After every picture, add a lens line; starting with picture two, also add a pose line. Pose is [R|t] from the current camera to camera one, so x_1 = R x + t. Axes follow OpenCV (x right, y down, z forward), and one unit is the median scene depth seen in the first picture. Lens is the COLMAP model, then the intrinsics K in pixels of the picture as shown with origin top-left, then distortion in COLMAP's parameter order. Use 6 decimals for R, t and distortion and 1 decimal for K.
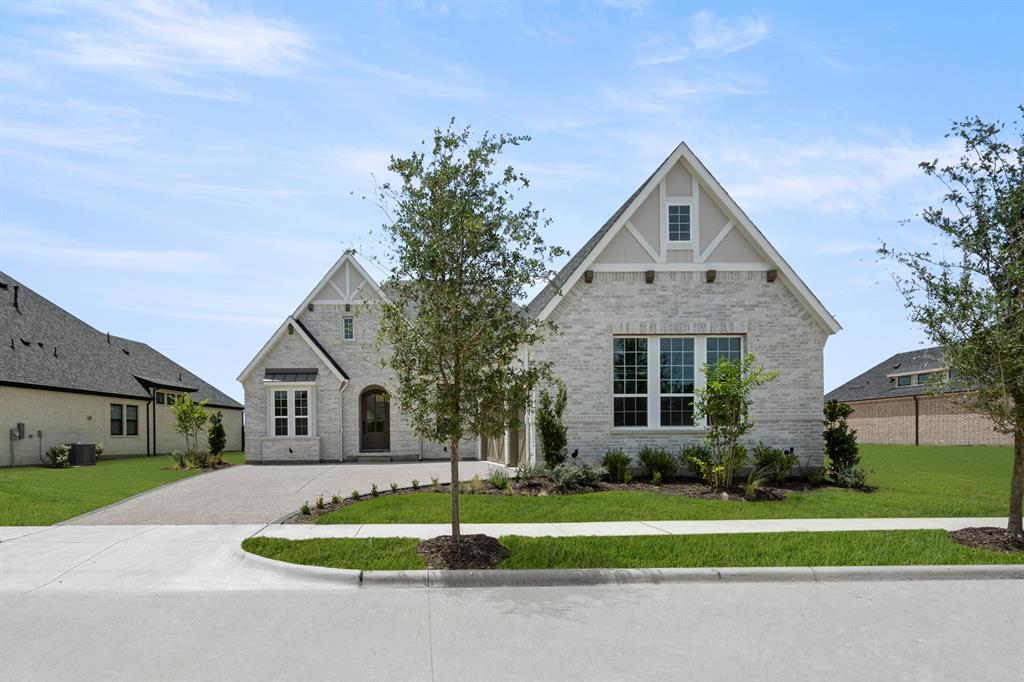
lens RADIAL K [[362.2, 0, 512.0], [0, 362.2, 376.6], [0, 0, 1]] dist [-0.006639, -0.000005]
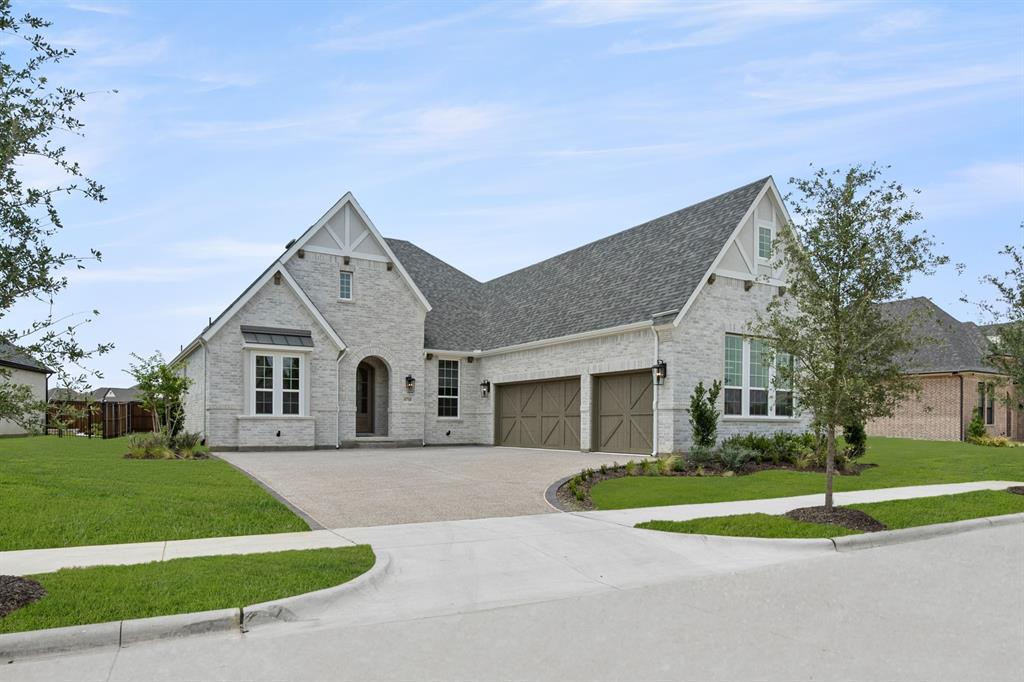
lens RADIAL K [[399.8, 0, 514.0], [0, 399.8, 340.8], [0, 0, 1]] dist [0.001377, 0.000261]
pose [[0.944962, 0.082931, 0.316497, -0.410833], [-0.072072, 0.996343, -0.045884, 0.008061], [-0.319144, 0.020548, 0.947483, 0.016281]]
